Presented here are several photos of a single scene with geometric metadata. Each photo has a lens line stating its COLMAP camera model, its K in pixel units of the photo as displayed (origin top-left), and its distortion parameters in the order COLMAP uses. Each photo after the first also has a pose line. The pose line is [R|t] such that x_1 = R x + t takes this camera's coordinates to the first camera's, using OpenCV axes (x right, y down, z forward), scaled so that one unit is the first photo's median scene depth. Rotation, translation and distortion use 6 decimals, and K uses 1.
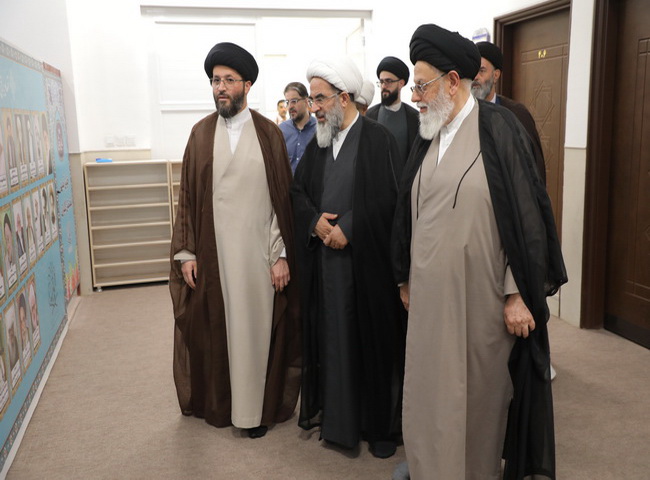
lens RADIAL K [[631.2, 0, 325.0], [0, 631.2, 240.0], [0, 0, 1]] dist [0.004066, 0.018115]
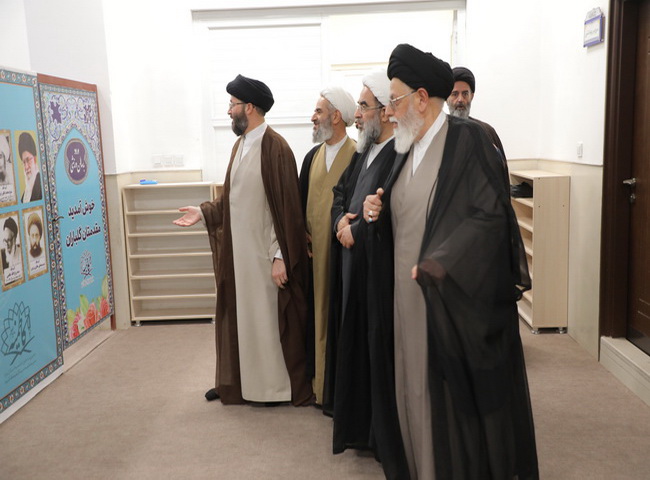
lens RADIAL K [[631.2, 0, 325.0], [0, 631.2, 240.0], [0, 0, 1]] dist [0.004066, 0.018115]
pose [[0.959654, 0.036331, -0.278827, 0.149983], [-0.042402, 0.998976, -0.015773, -0.039308], [0.277969, 0.026960, 0.960212, 0.200511]]
